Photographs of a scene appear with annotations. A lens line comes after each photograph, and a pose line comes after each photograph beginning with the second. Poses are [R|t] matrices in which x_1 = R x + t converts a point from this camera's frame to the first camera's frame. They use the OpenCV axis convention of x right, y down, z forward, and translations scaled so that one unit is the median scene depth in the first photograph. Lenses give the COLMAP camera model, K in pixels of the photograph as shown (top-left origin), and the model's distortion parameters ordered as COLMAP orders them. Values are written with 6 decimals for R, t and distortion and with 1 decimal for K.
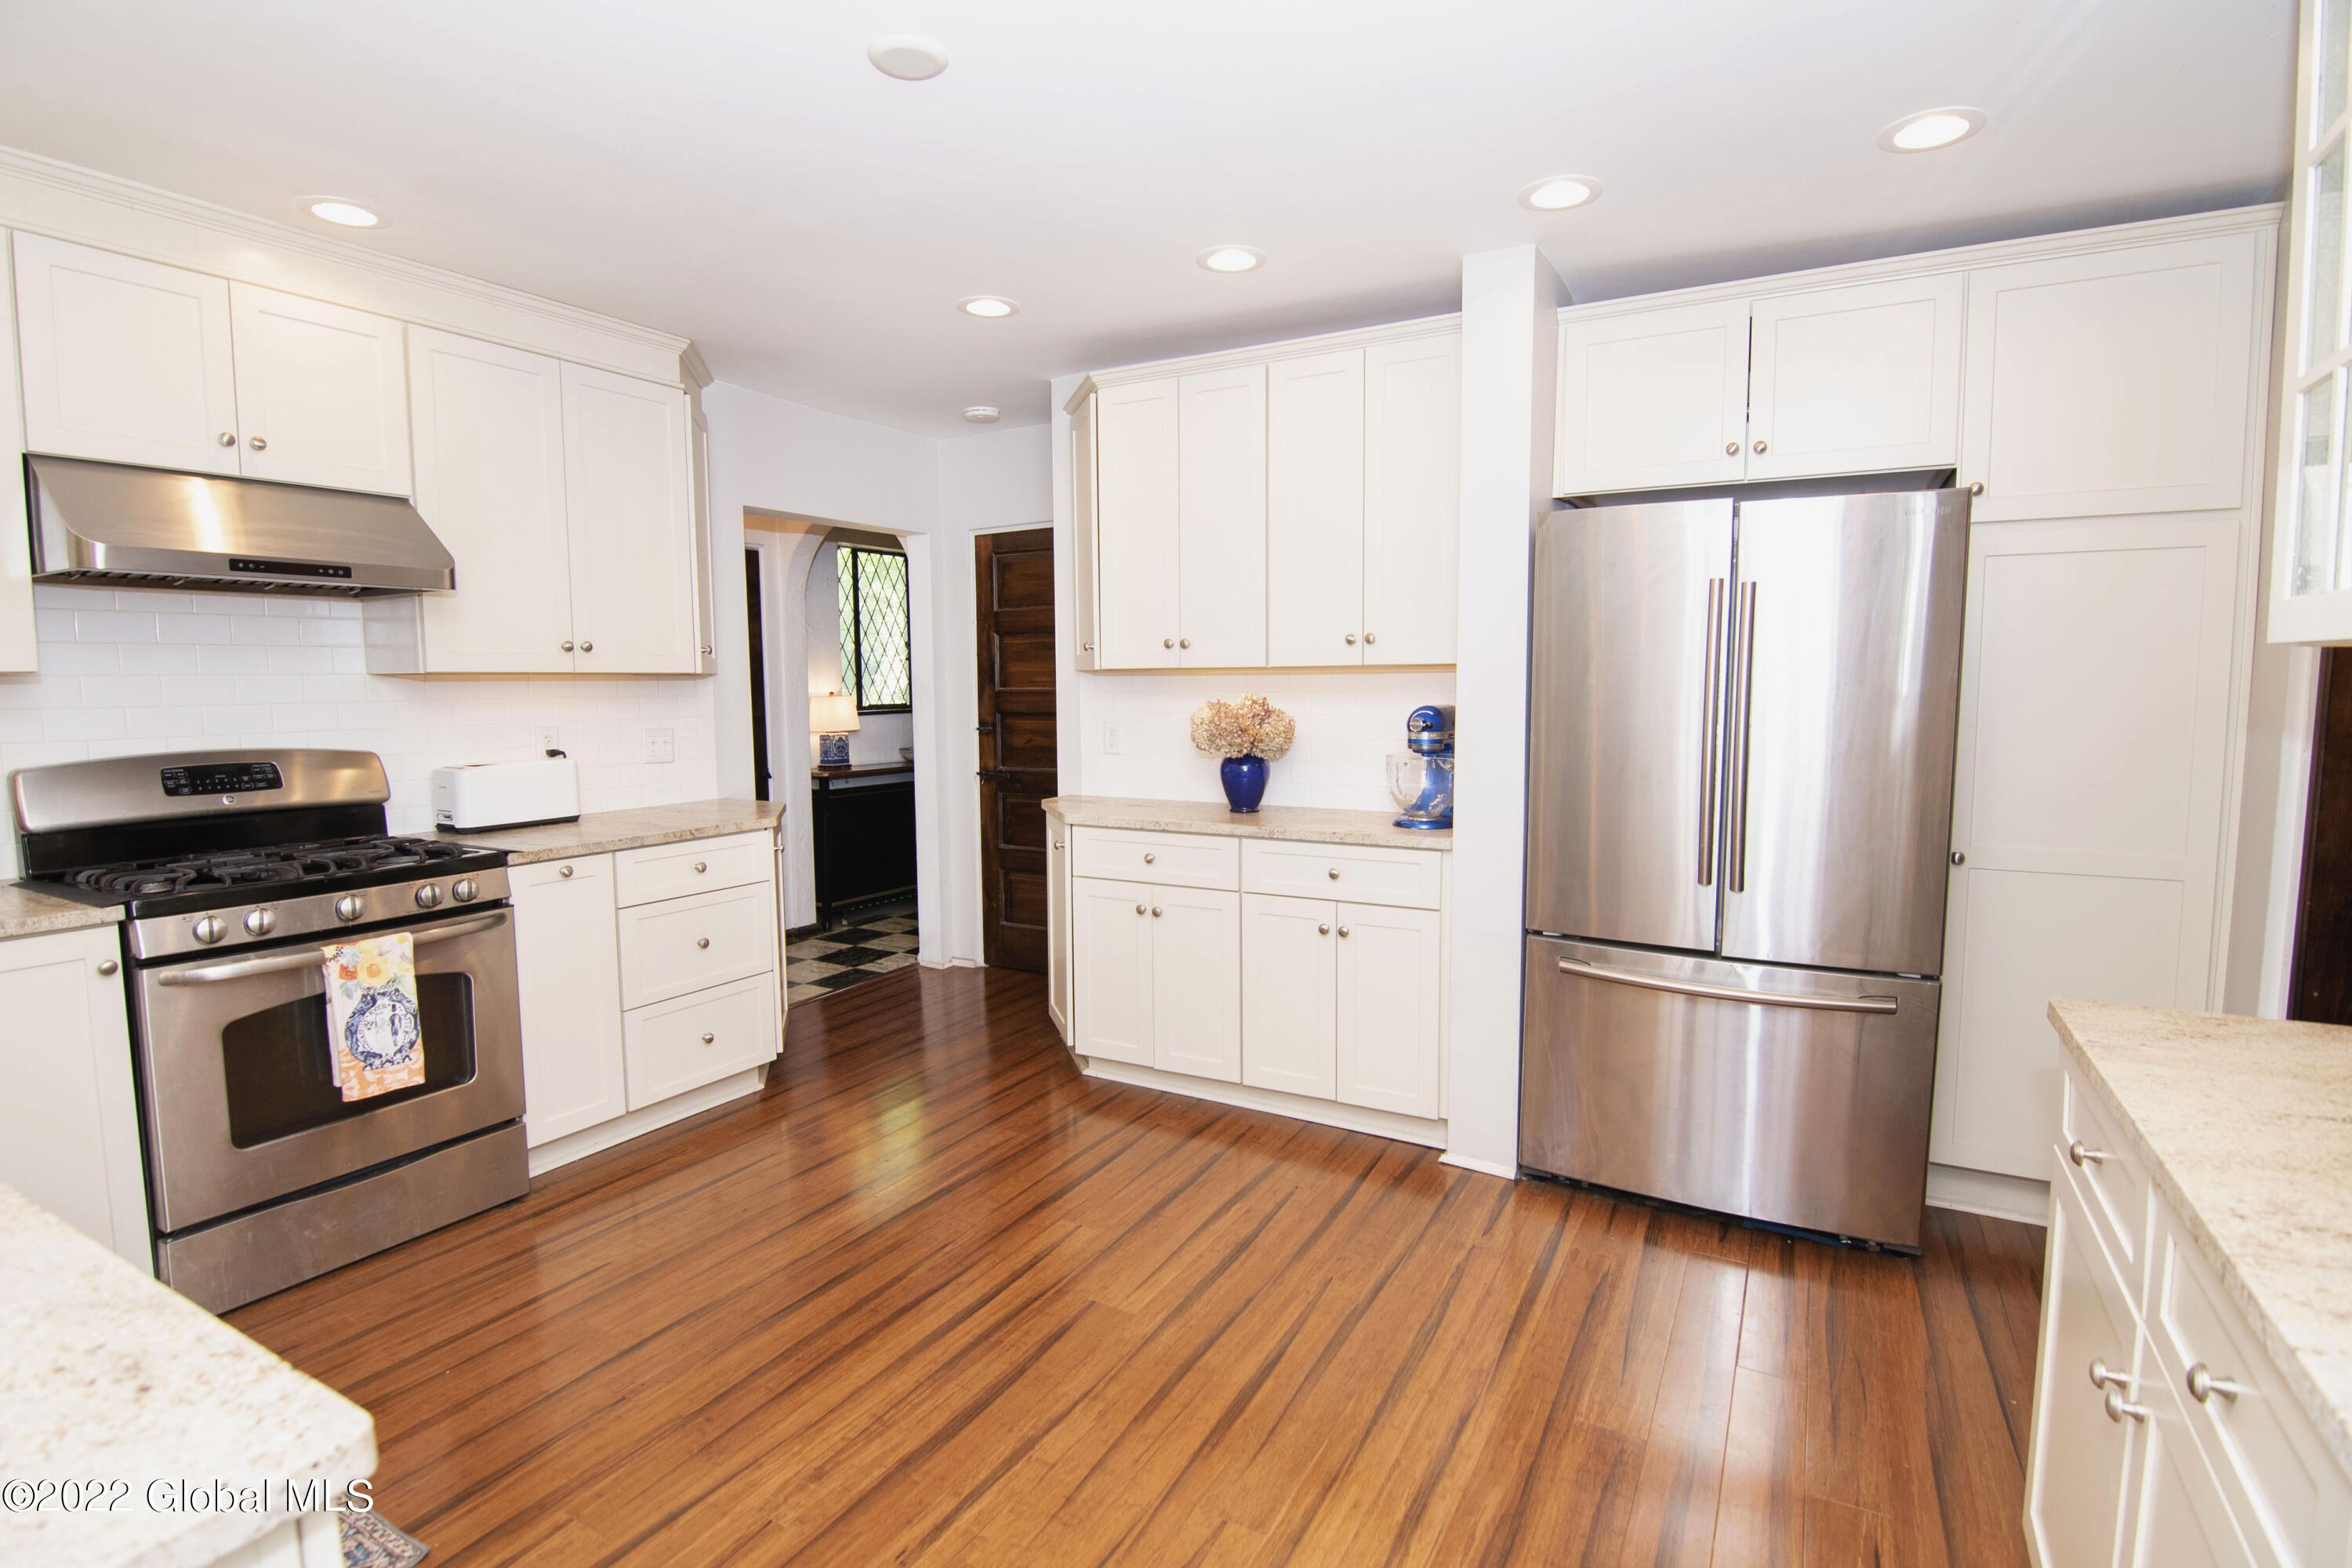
lens RADIAL K [[1131.8, 0, 1176.0], [0, 1131.8, 784.0], [0, 0, 1]] dist [-0.013847, -0.001019]
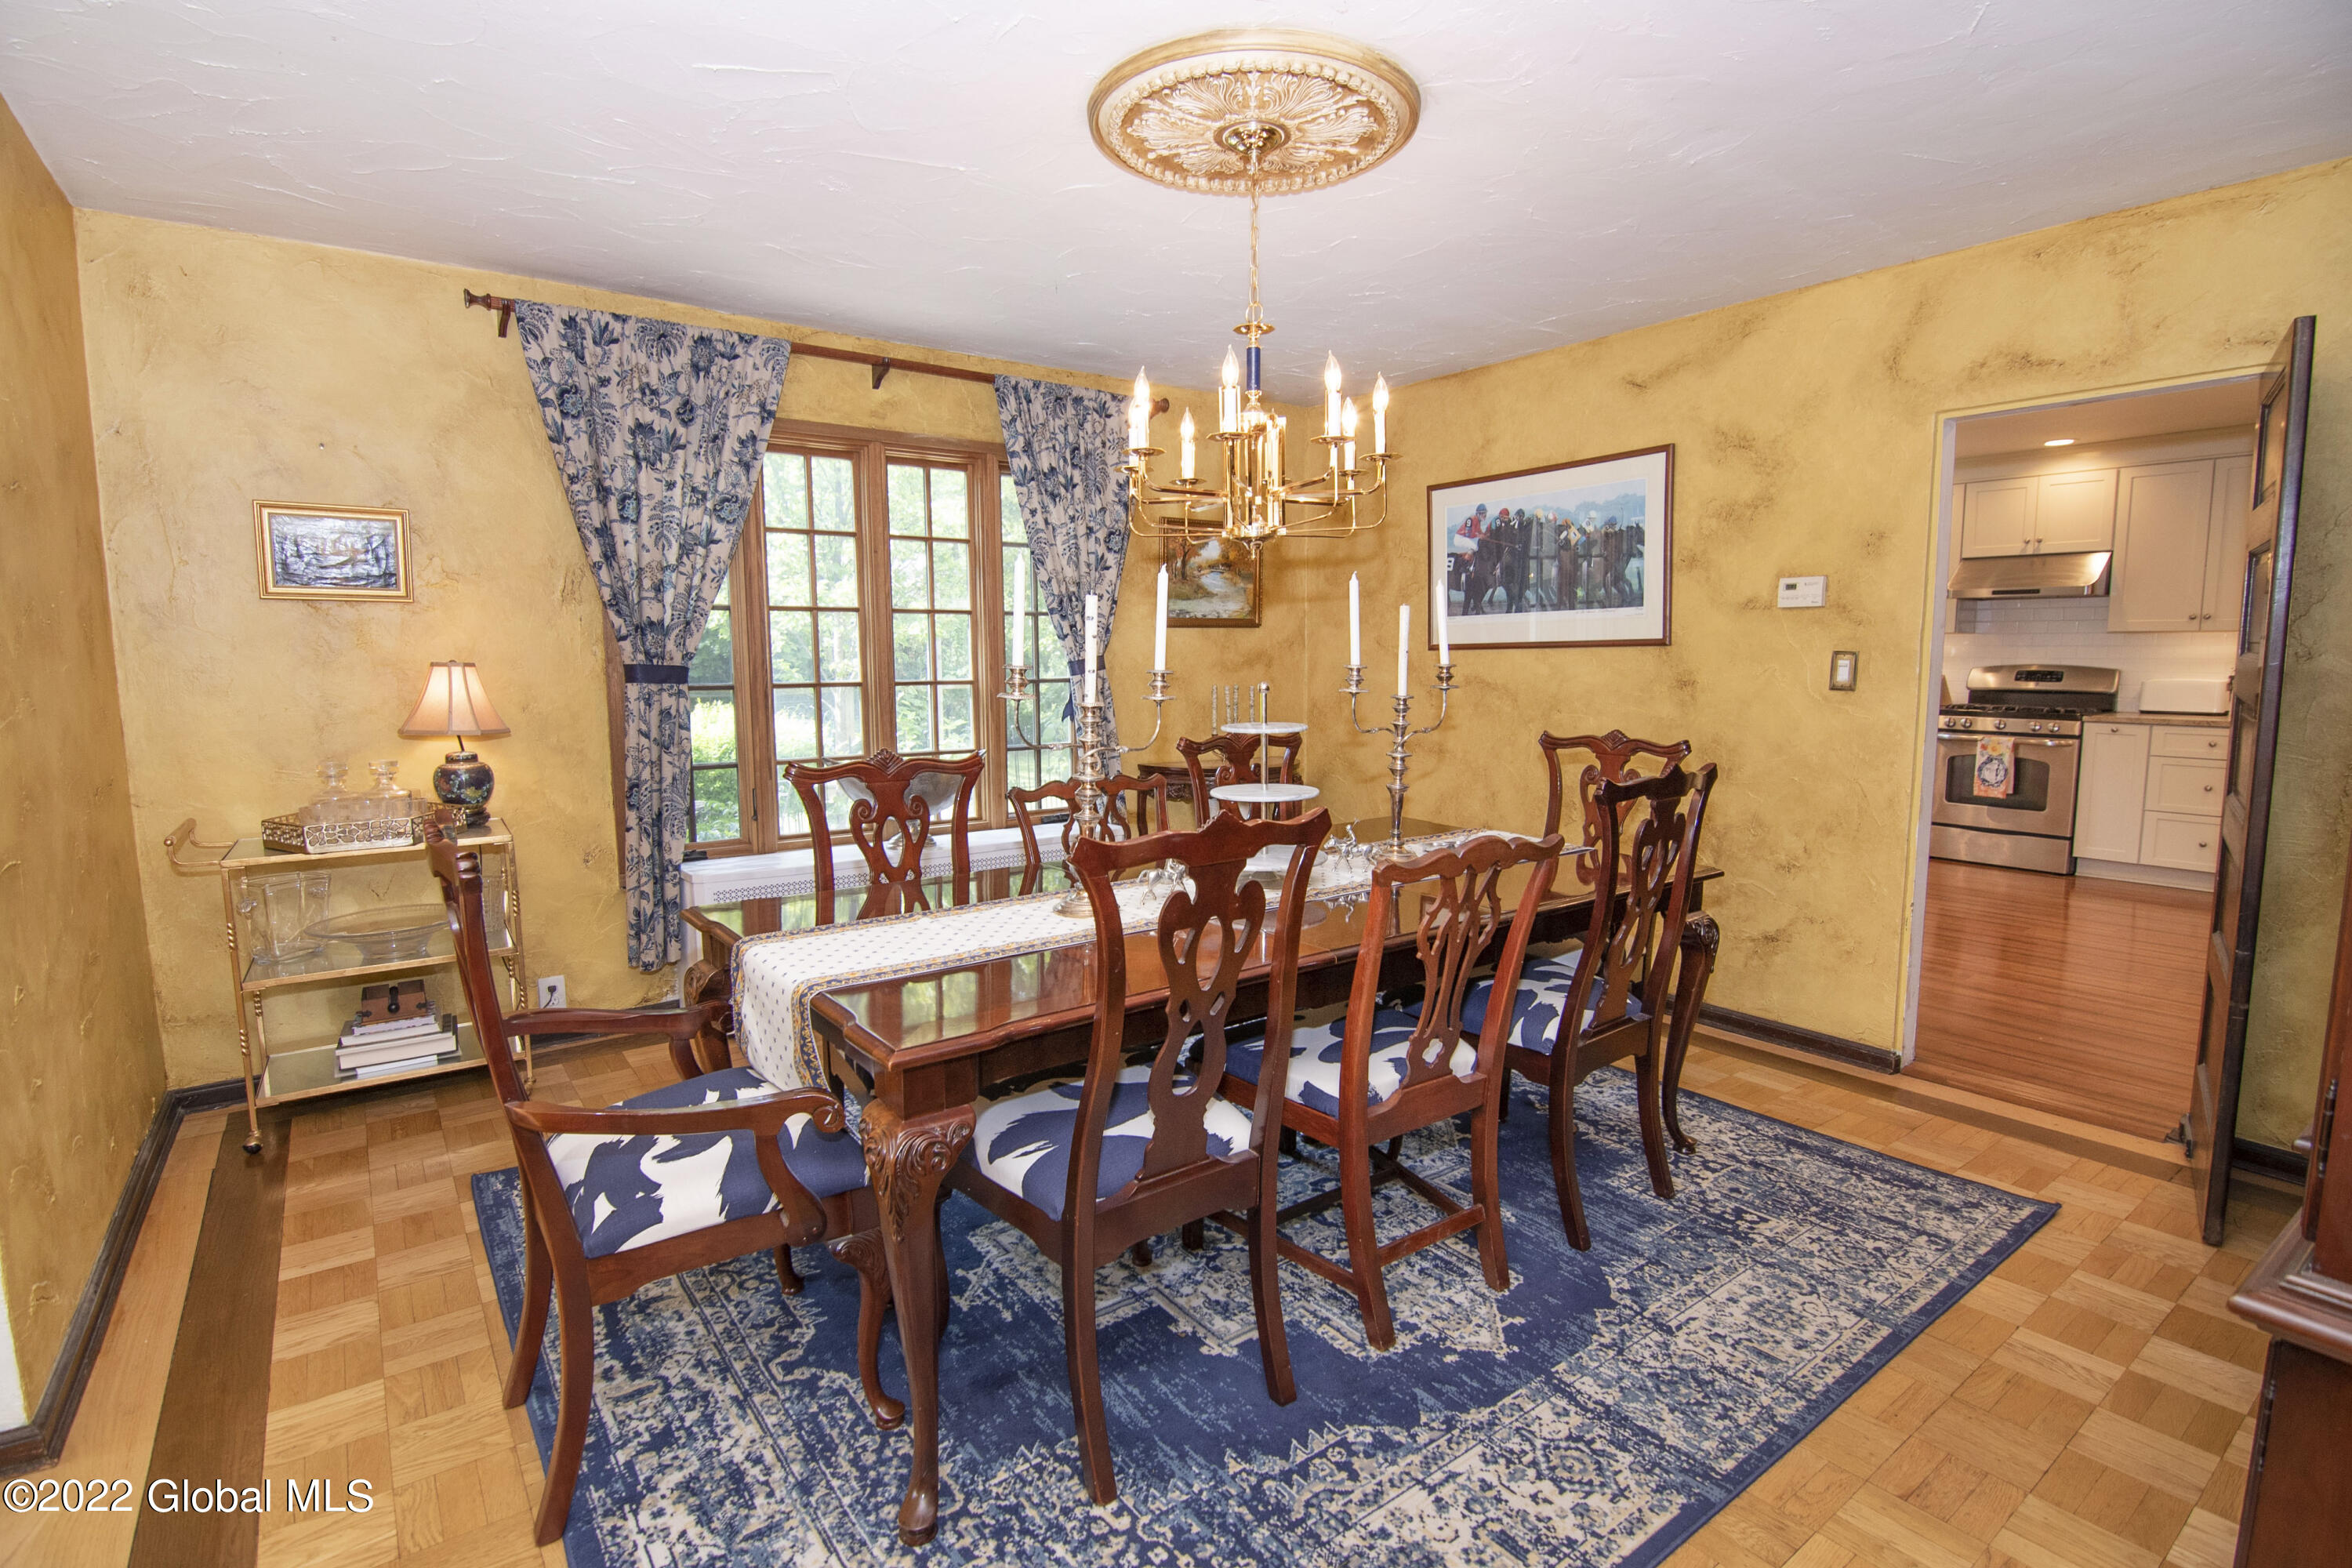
lens RADIAL K [[1131.8, 0, 1176.0], [0, 1131.8, 784.0], [0, 0, 1]] dist [-0.013847, -0.001019]
pose [[-0.406264, 0.115182, -0.906467, 2.371138], [-0.078923, 0.983893, 0.160392, -0.019756], [0.910341, 0.136702, -0.390630, 0.304311]]
